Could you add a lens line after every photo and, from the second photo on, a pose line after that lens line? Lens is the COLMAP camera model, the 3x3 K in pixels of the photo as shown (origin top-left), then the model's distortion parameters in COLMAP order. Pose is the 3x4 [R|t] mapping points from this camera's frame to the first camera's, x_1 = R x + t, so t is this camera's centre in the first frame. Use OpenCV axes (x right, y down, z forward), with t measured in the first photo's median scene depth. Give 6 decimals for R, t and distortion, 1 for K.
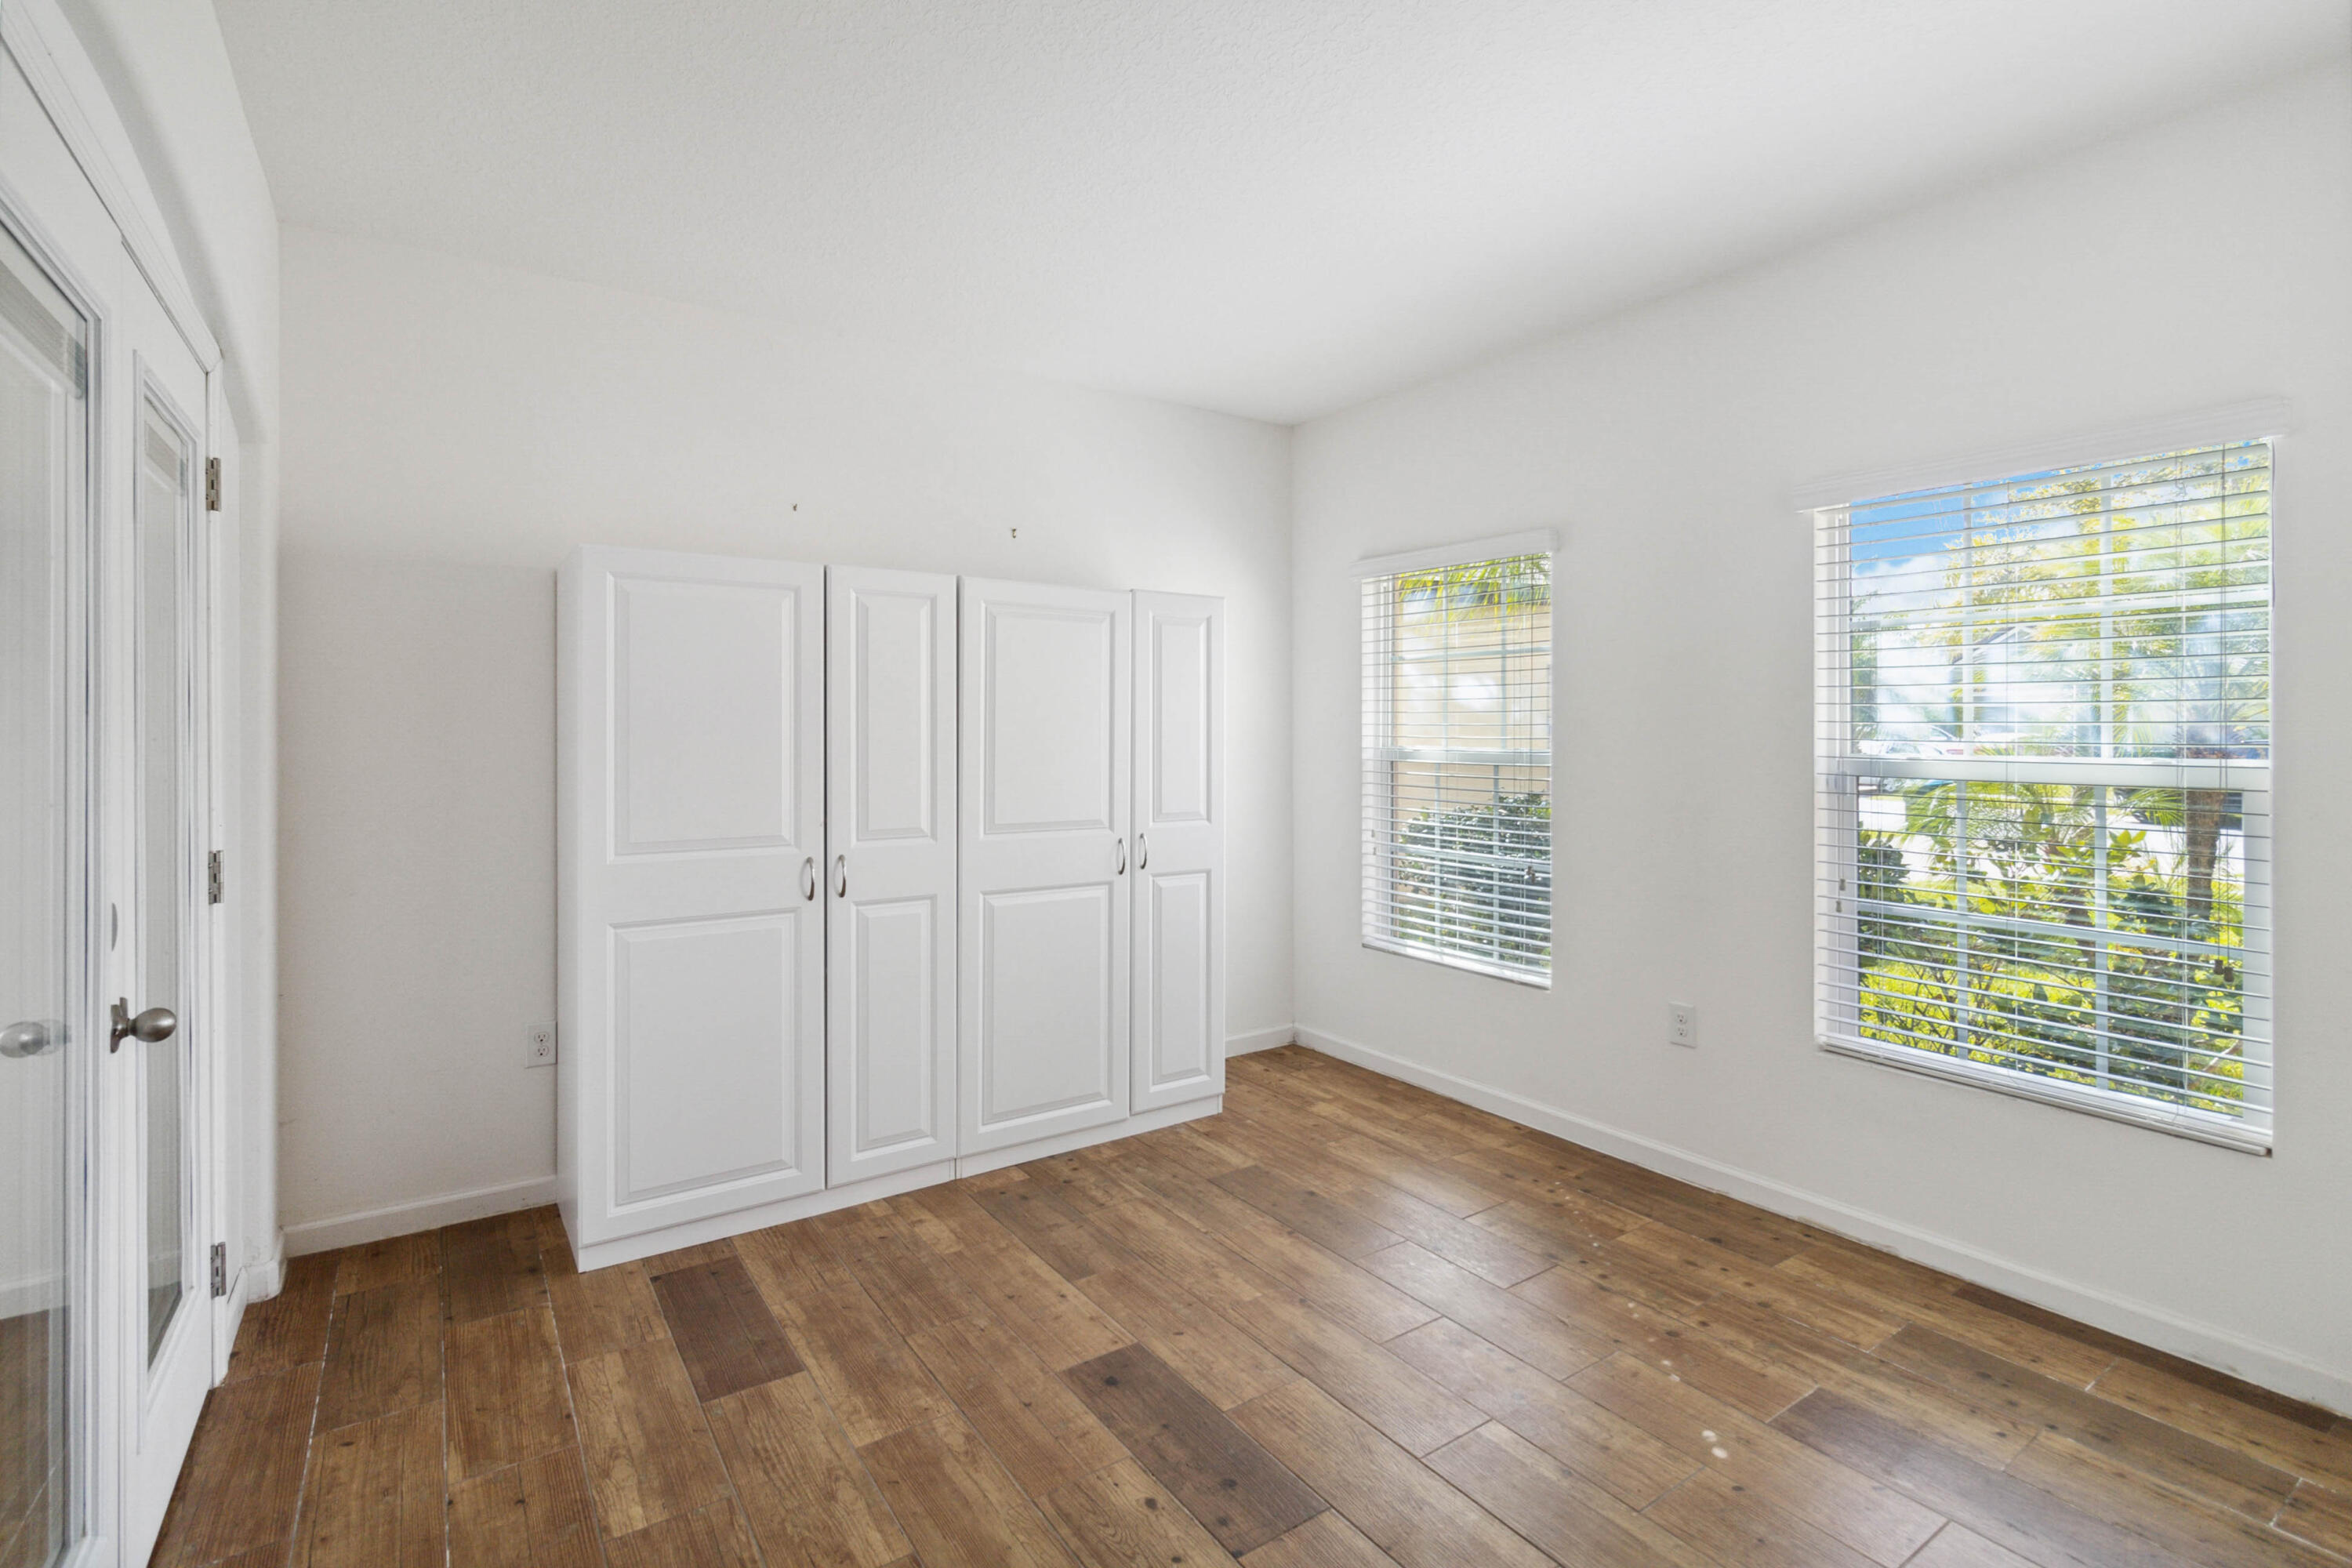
lens RADIAL K [[1097.5, 0, 1182.6], [0, 1097.5, 737.5], [0, 0, 1]] dist [0.002662, 0.000020]
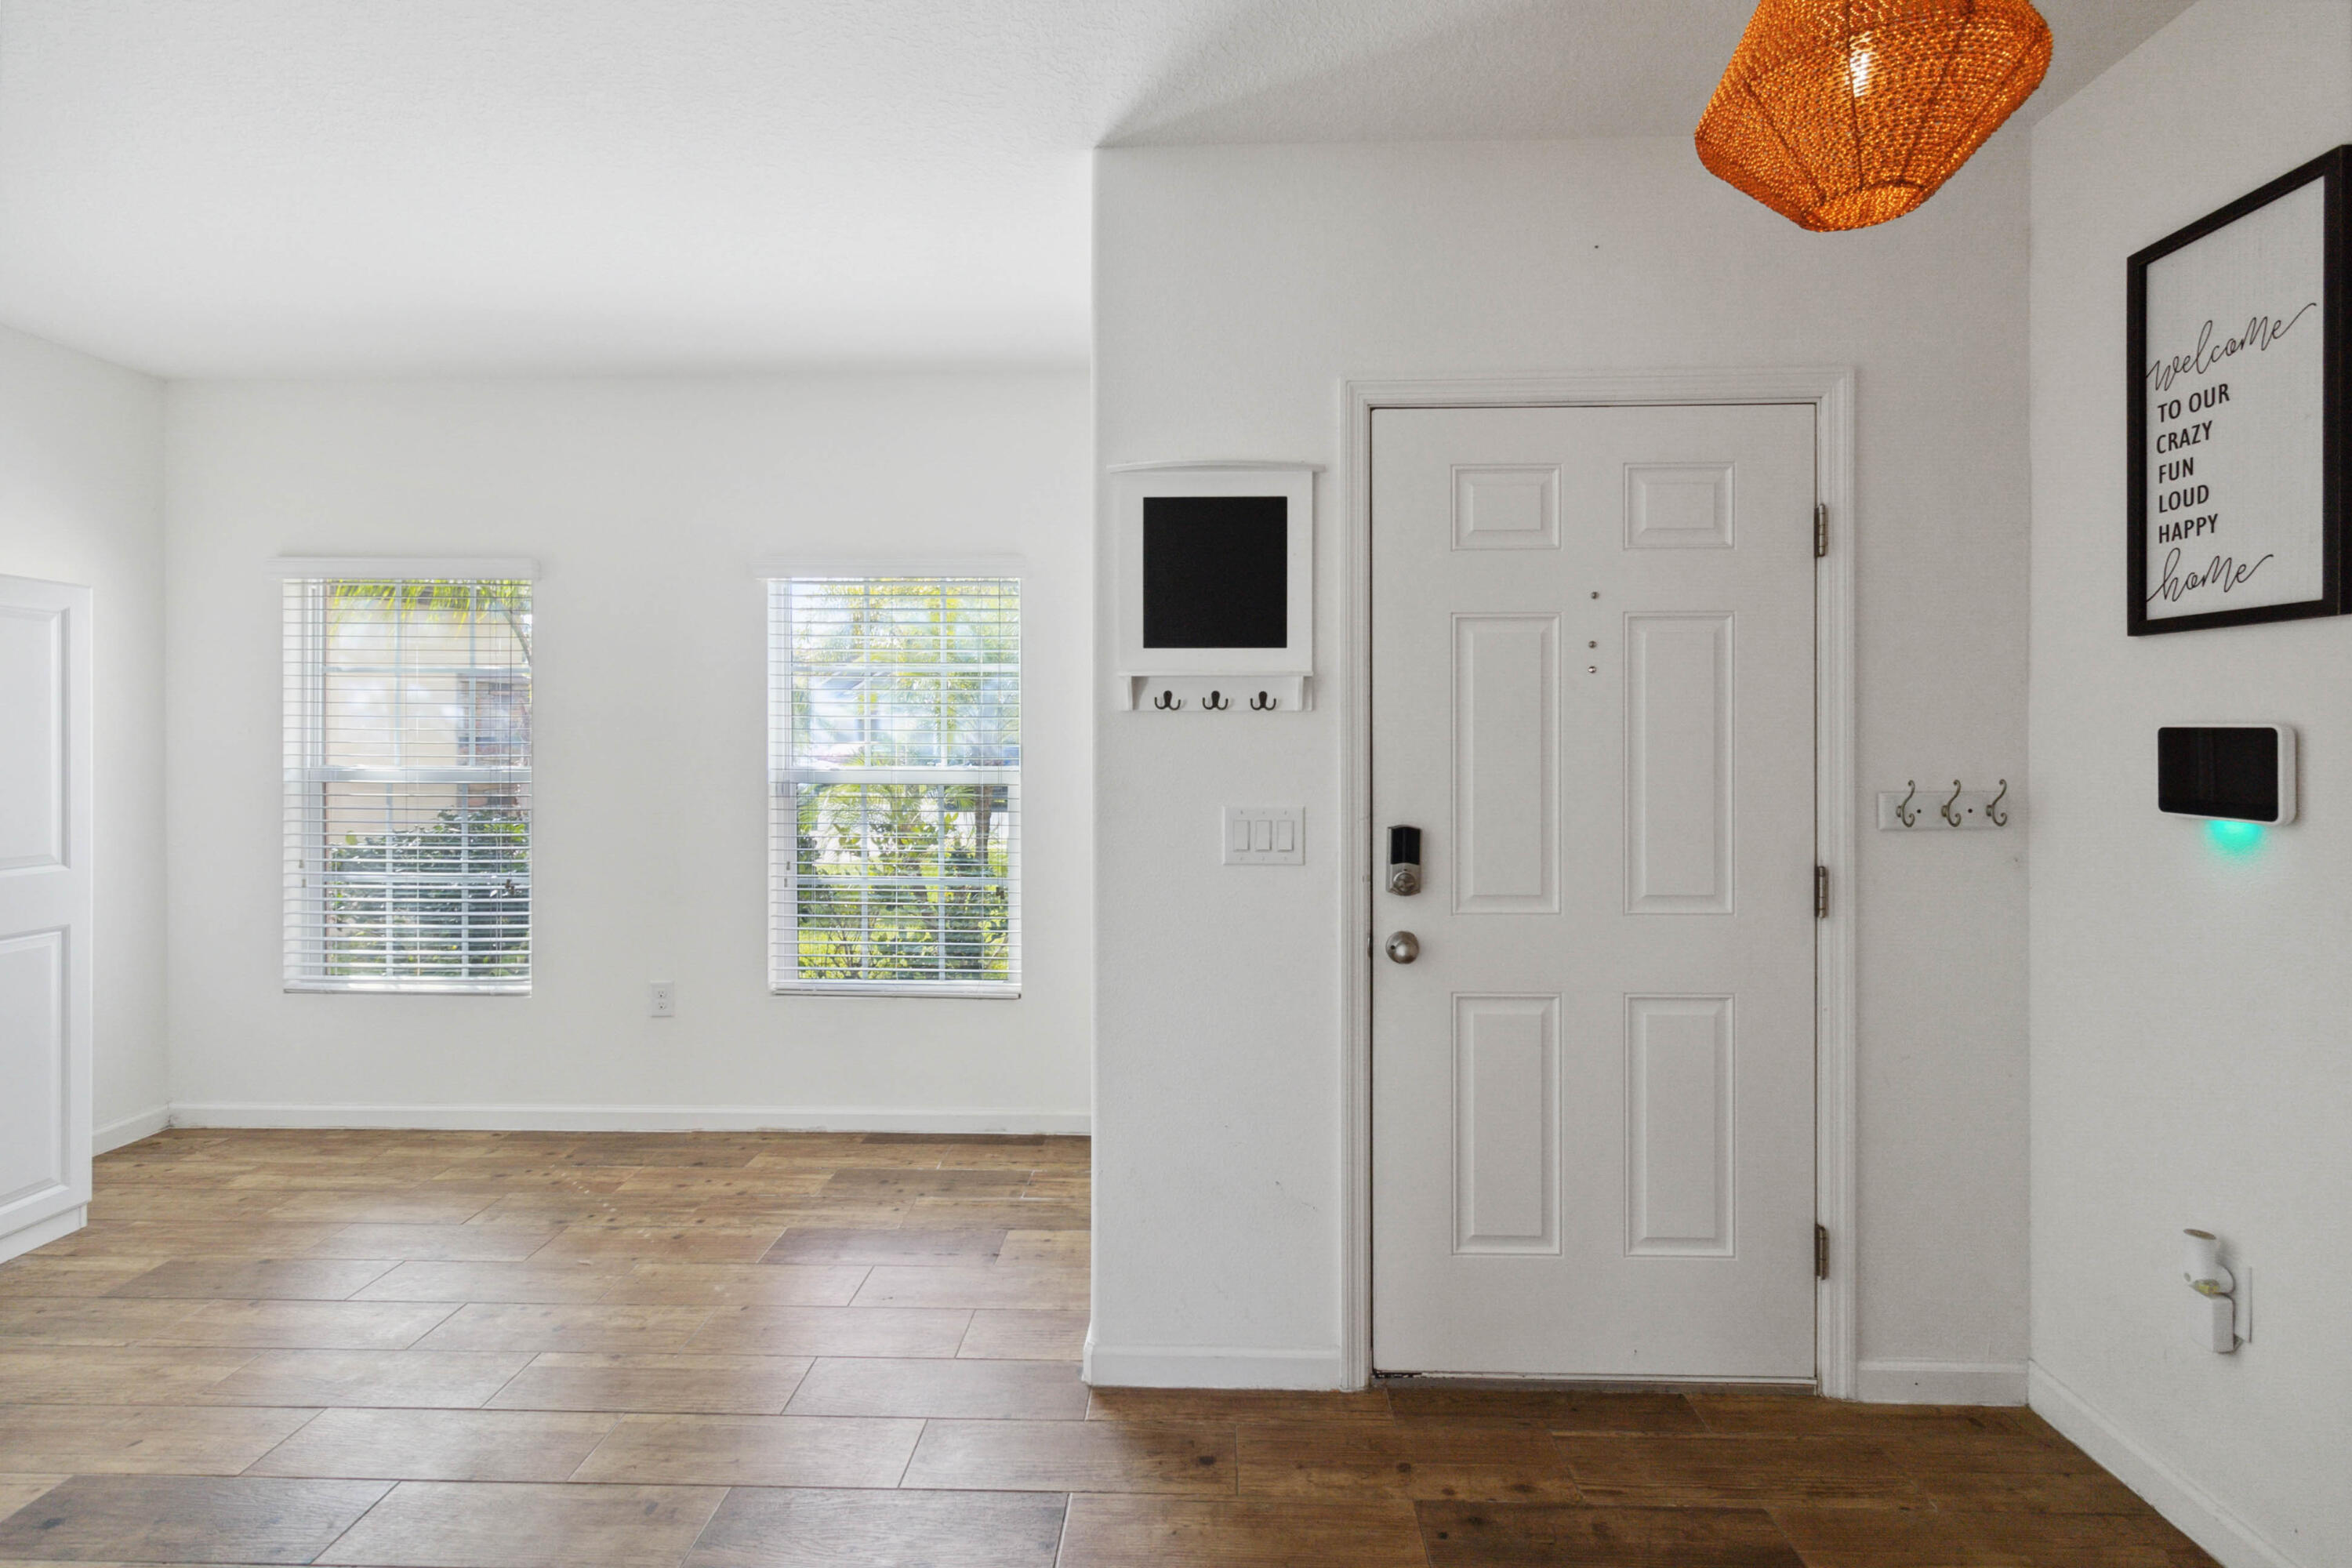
lens RADIAL K [[1097.5, 0, 1182.6], [0, 1097.5, 737.5], [0, 0, 1]] dist [0.002662, 0.000020]
pose [[0.593037, 0.001946, 0.805173, -0.163001], [0.004477, 0.999974, -0.005714, -0.009813], [-0.805163, 0.006993, 0.593013, -0.151069]]
